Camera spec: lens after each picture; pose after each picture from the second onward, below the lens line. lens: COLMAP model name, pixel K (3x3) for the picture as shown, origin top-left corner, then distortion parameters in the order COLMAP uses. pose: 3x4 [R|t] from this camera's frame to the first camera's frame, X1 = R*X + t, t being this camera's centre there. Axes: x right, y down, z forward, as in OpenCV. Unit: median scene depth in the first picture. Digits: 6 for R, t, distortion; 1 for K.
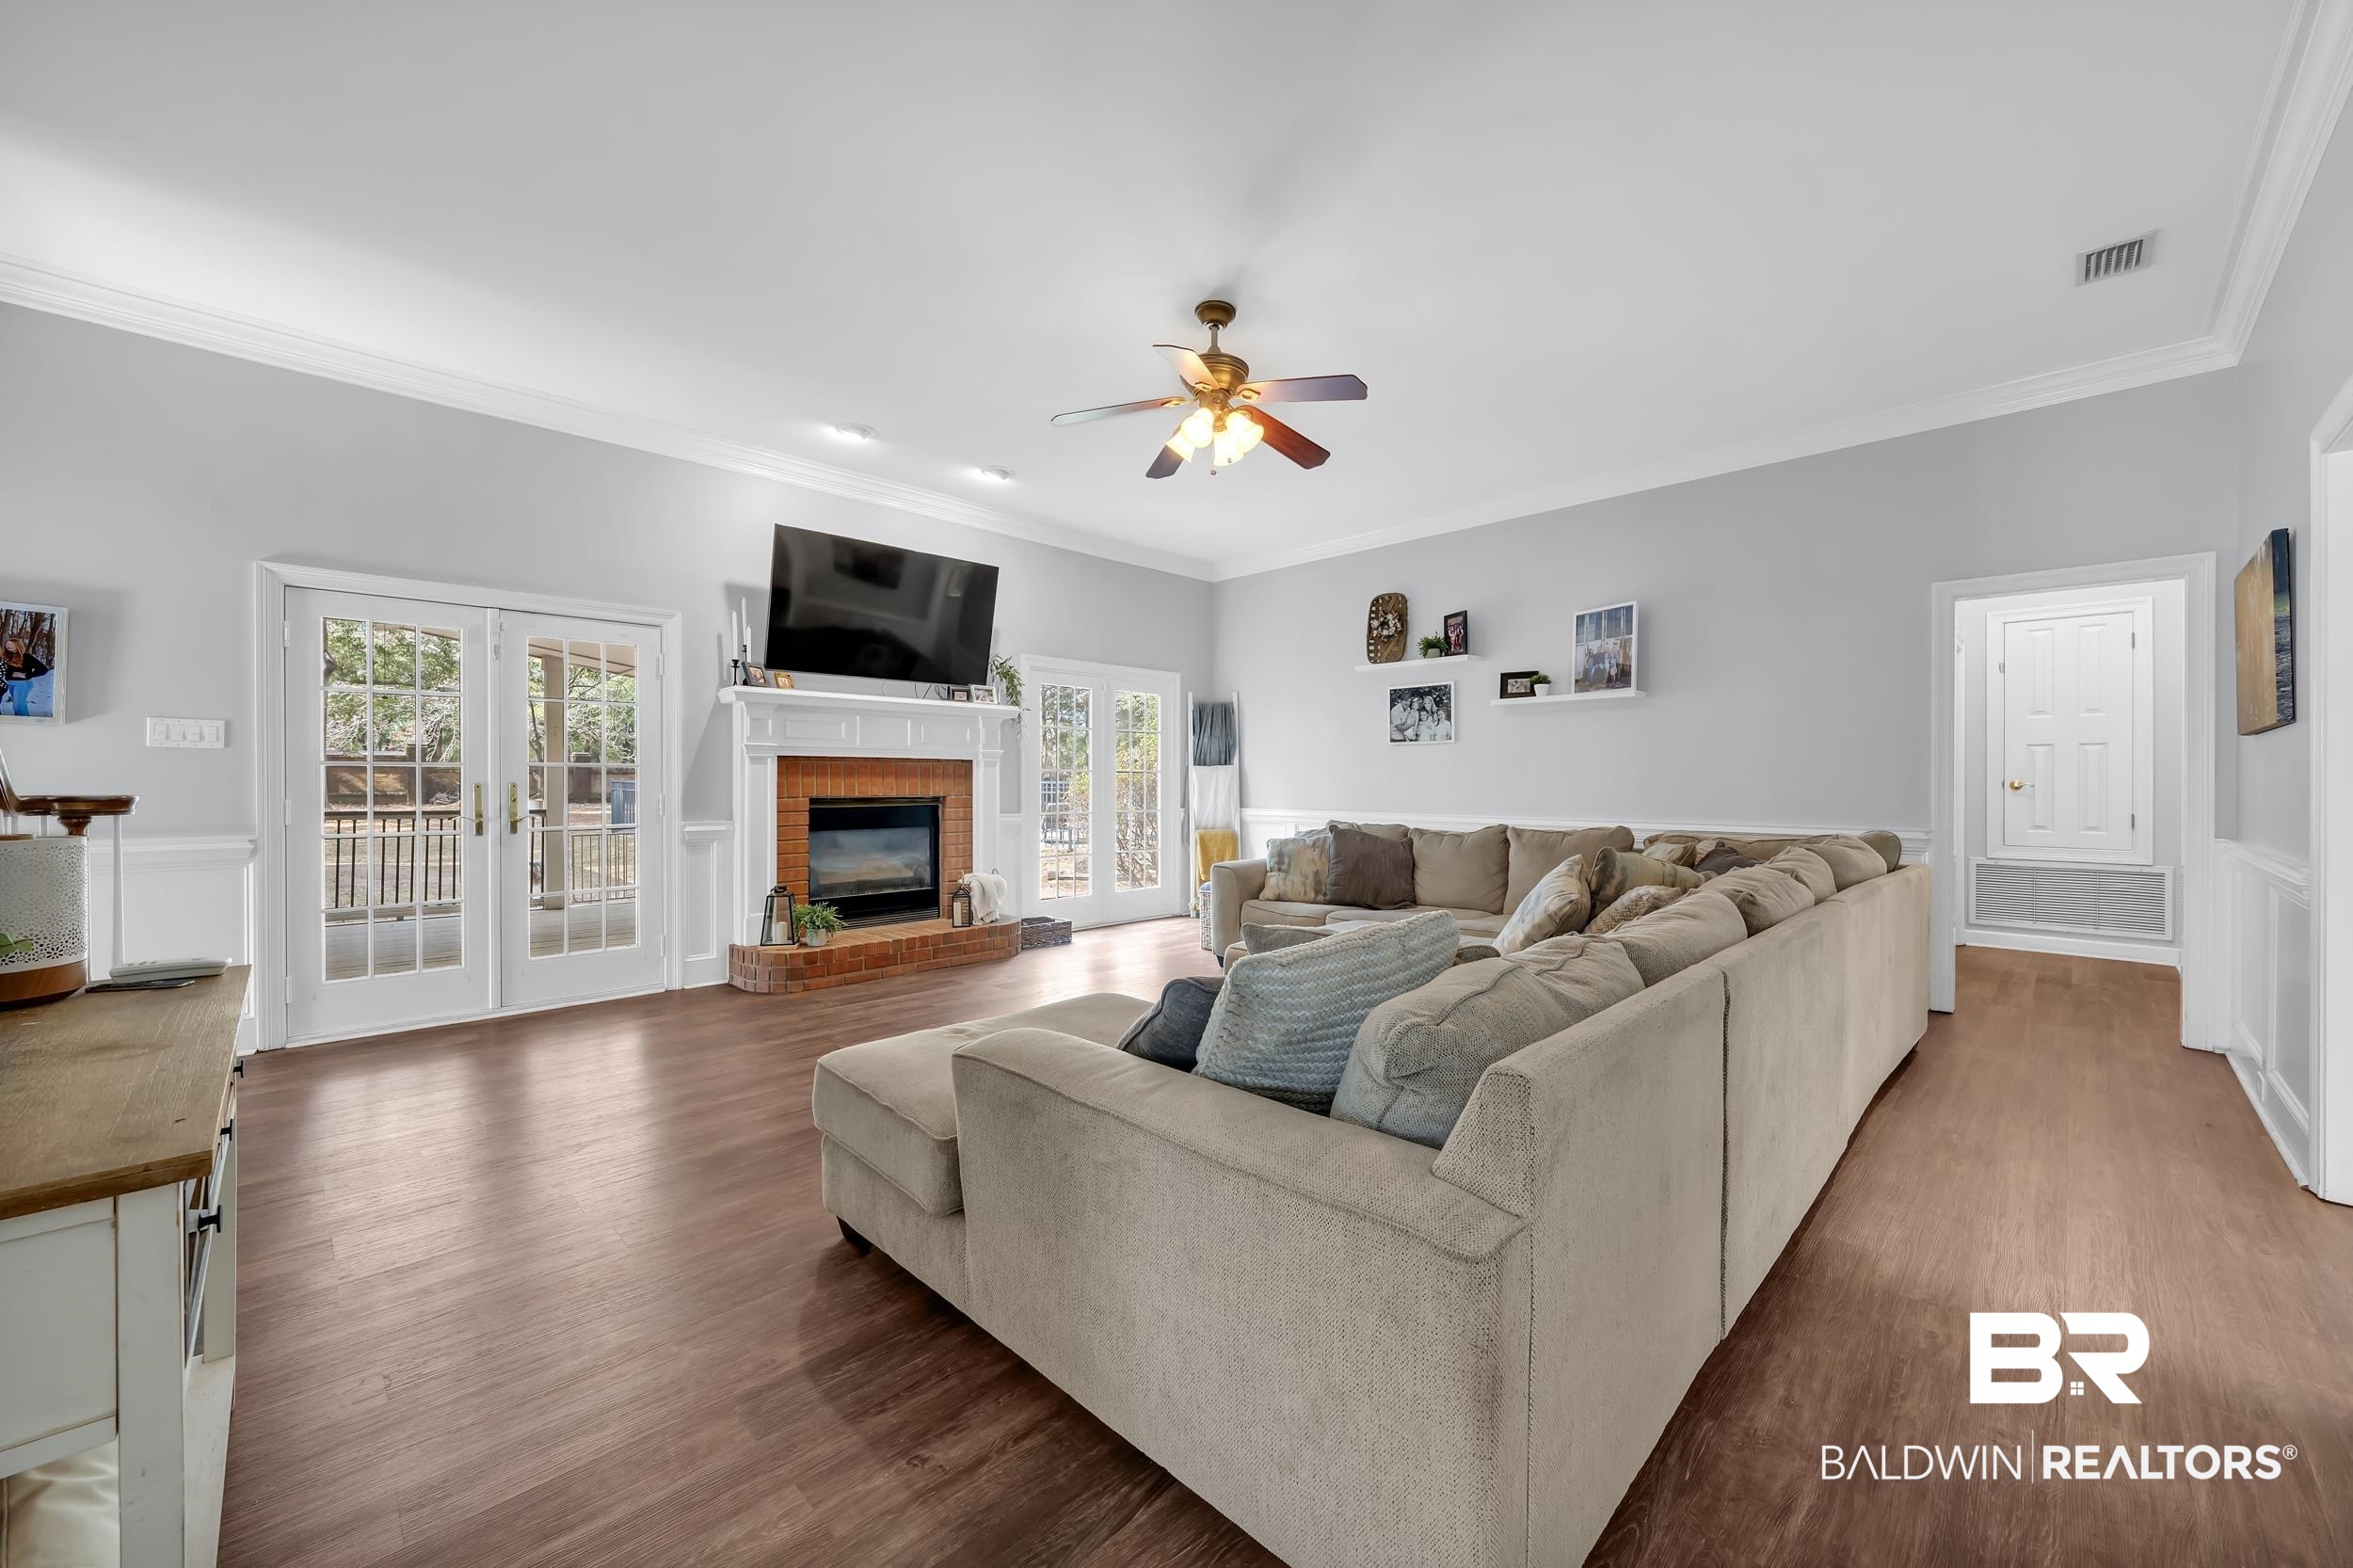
lens RADIAL K [[889.1, 0, 1170.8], [0, 889.1, 786.4], [0, 0, 1]] dist [-0.003299, -0.000256]
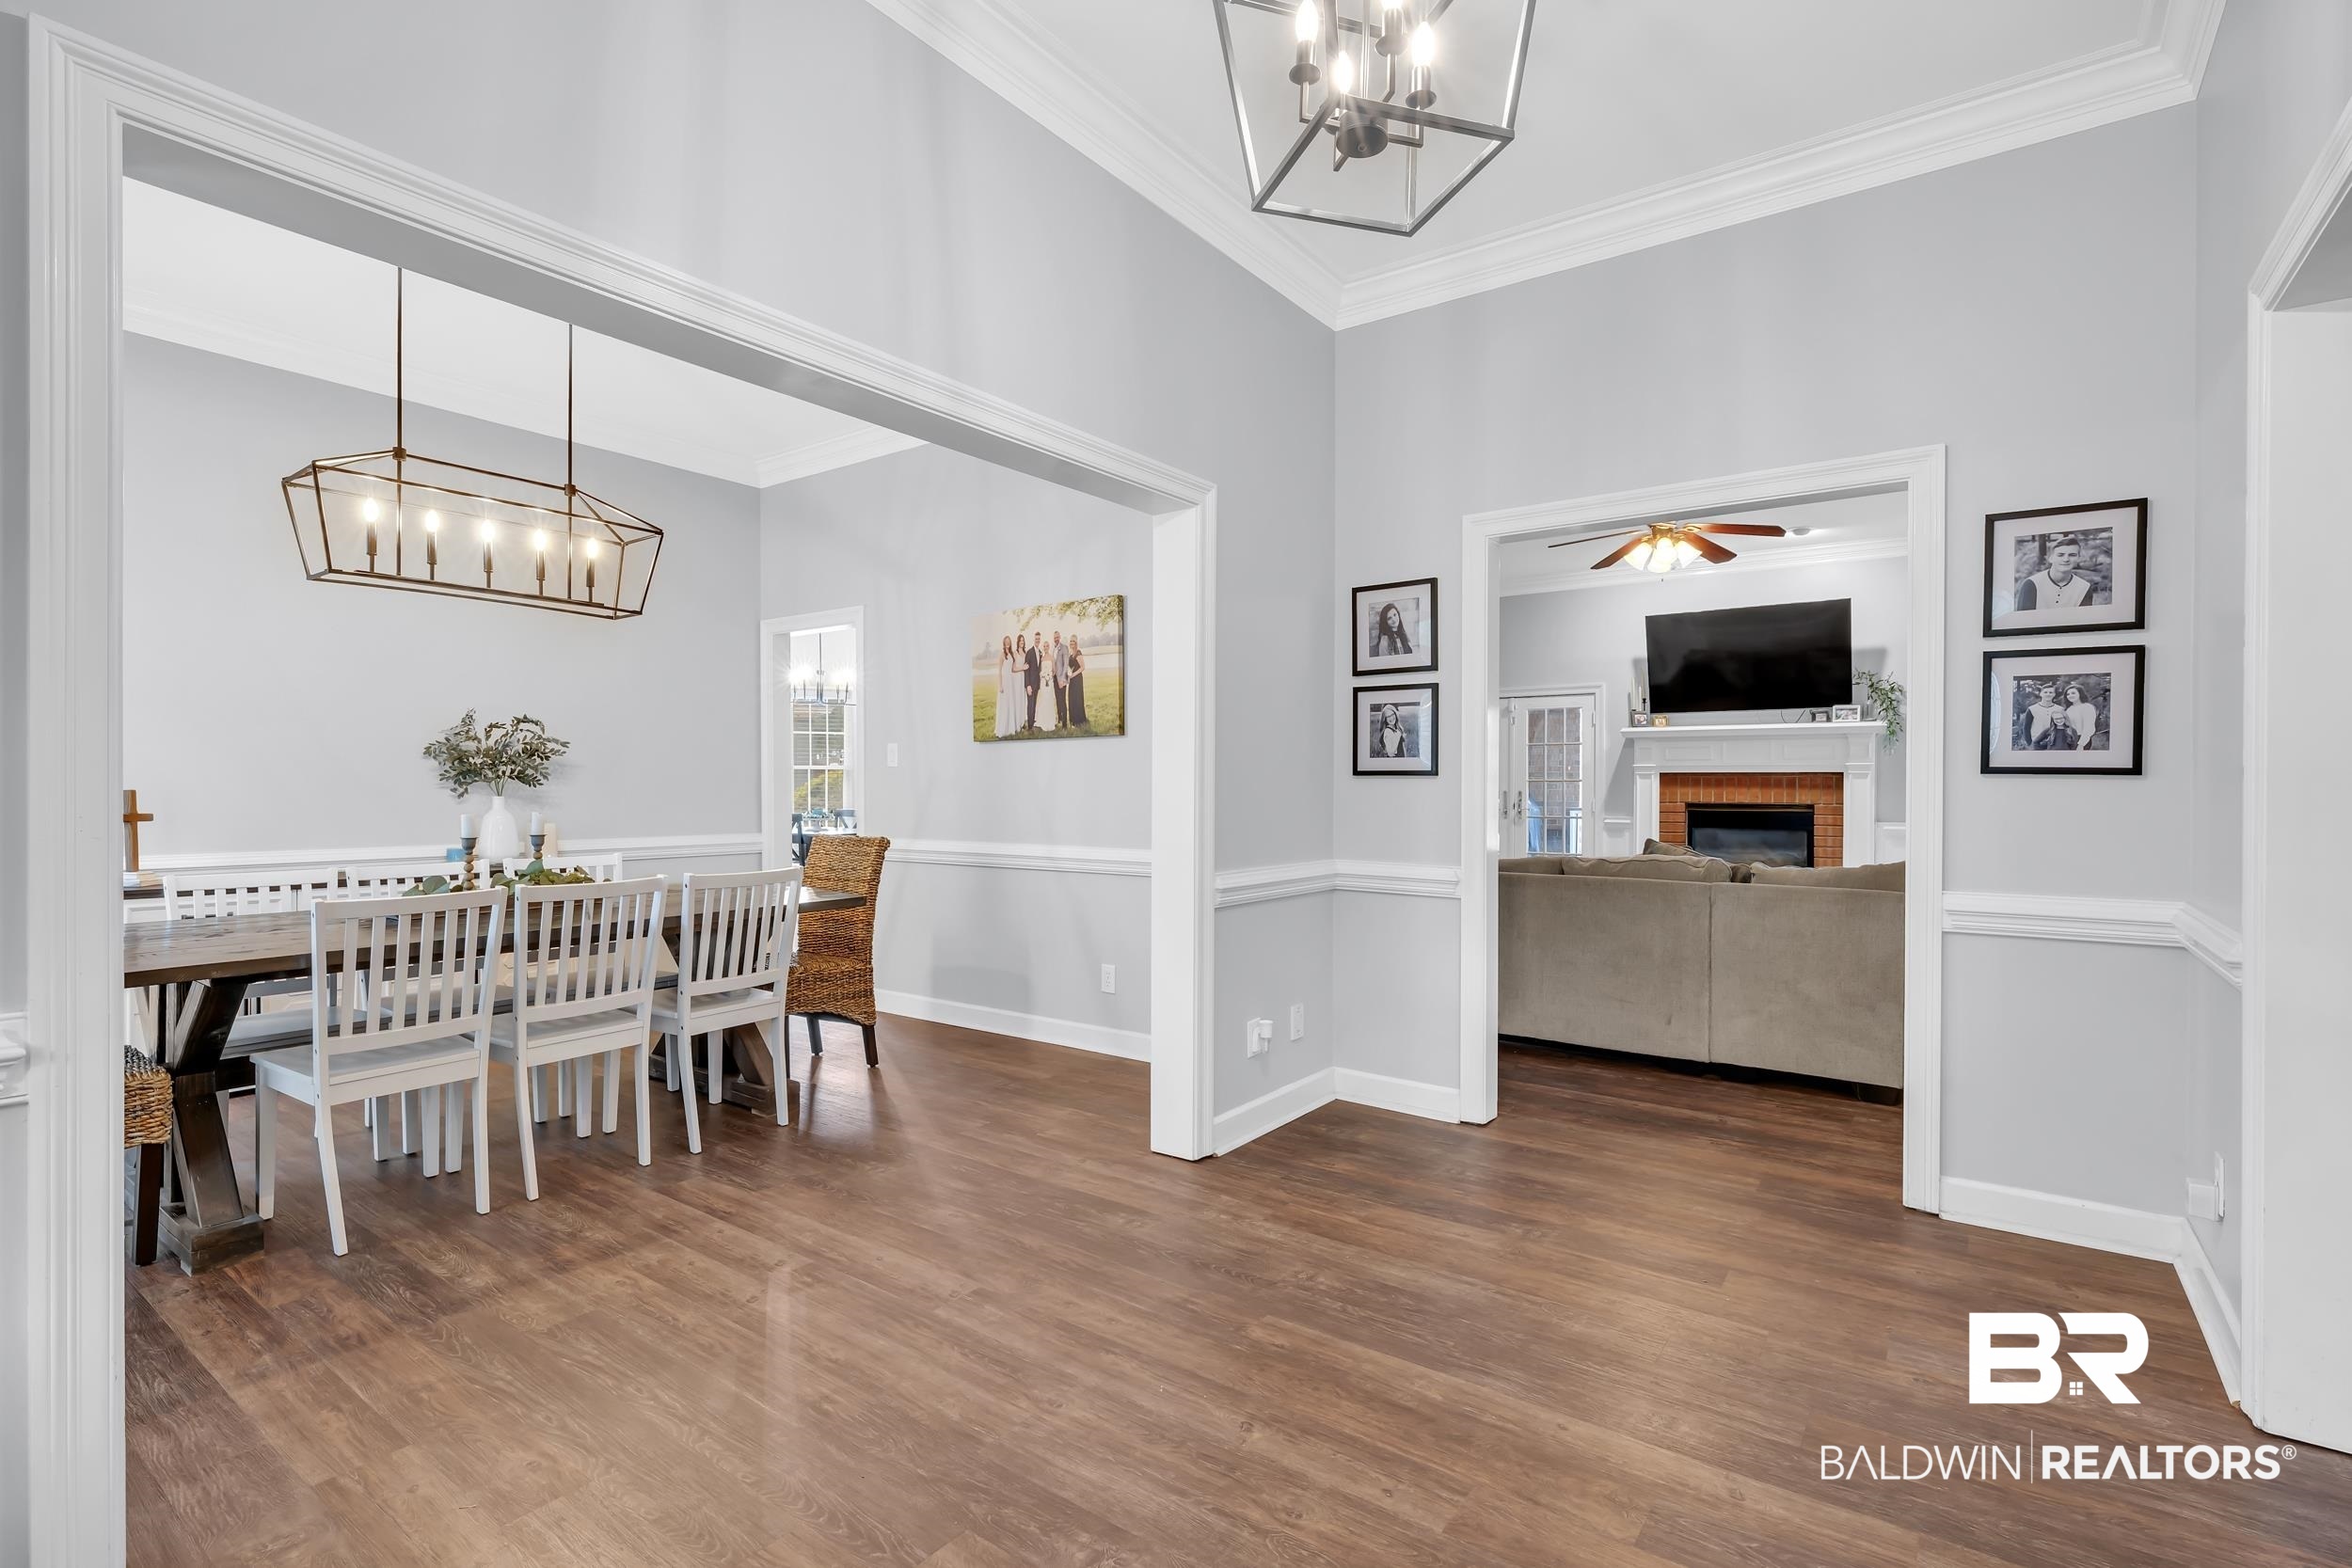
lens RADIAL K [[1138.1, 0, 1168.4], [0, 1138.1, 786.8], [0, 0, 1]] dist [0.004484, -0.000832]
pose [[0.148463, 0.004892, -0.988906, 1.086656], [-0.006201, 0.999973, 0.004016, -0.012687], [0.988899, 0.005536, 0.148489, -0.045535]]
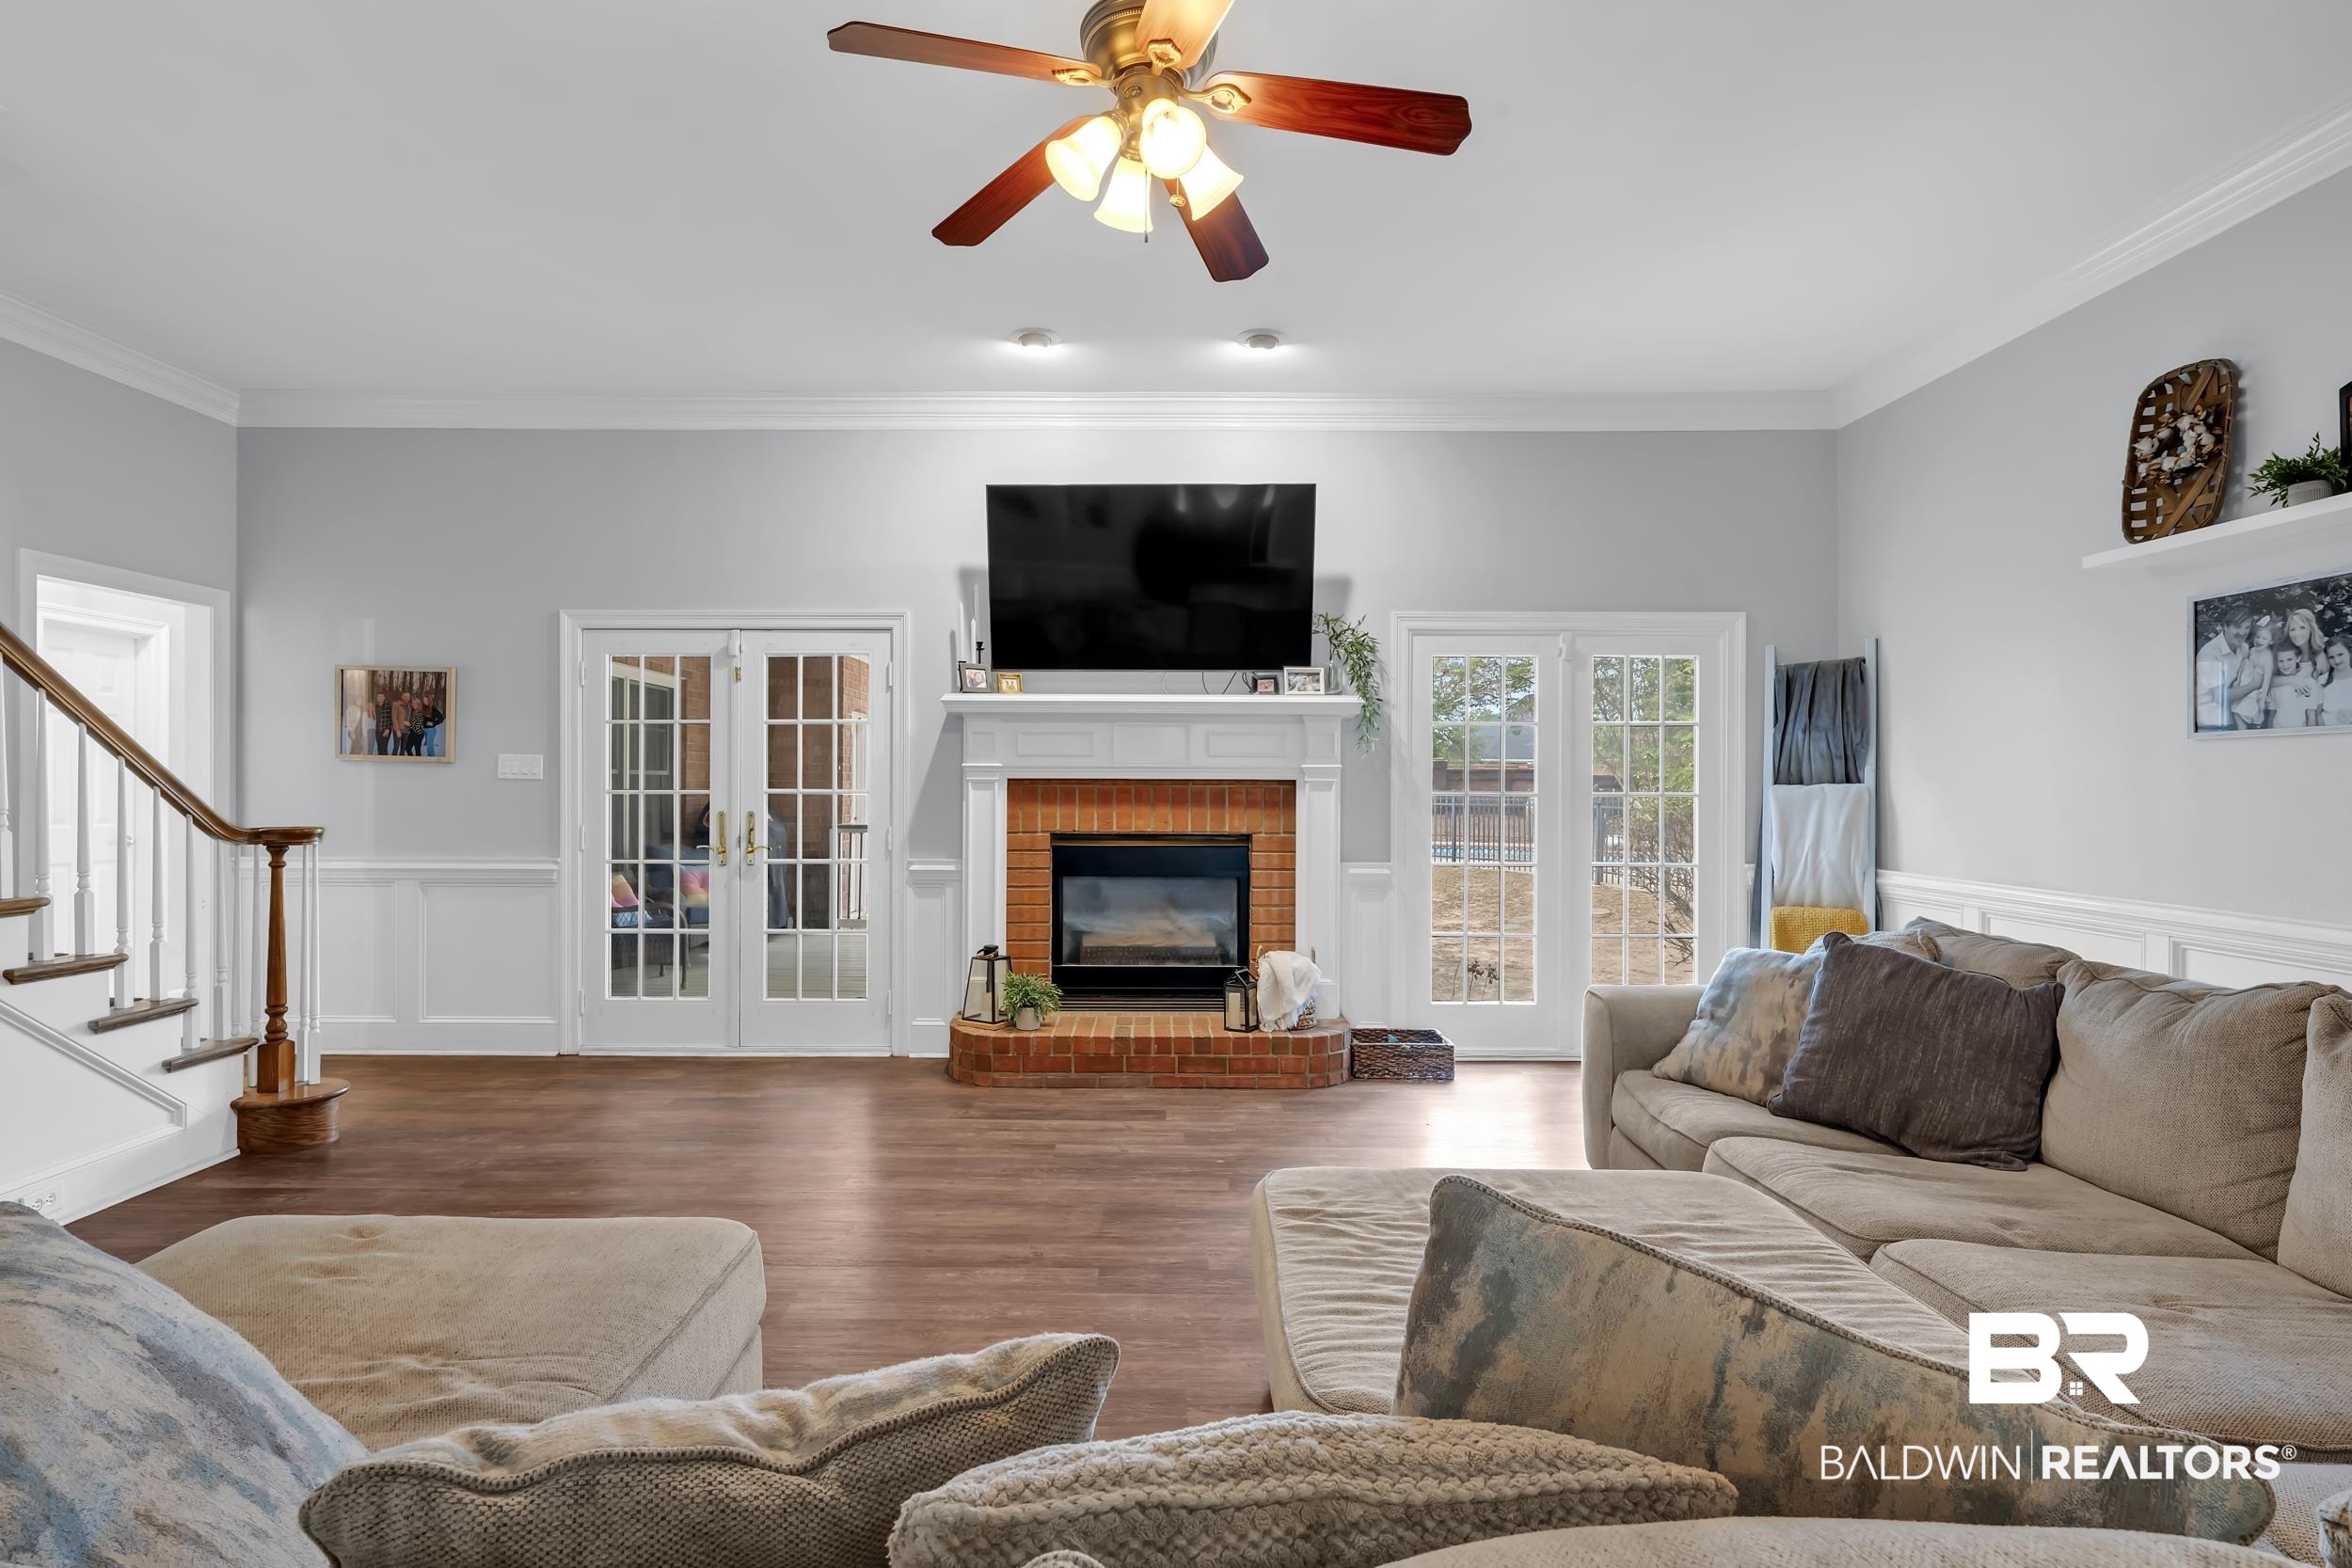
lens RADIAL K [[1138.1, 0, 1169.3], [0, 1138.1, 782.4], [0, 0, 1]] dist [0.004484, -0.000832]
pose [[0.705608, 0.001108, -0.708601, 0.321597], [-0.006821, 0.999963, -0.005229, -0.023475], [0.708569, 0.008523, 0.705590, 0.341078]]
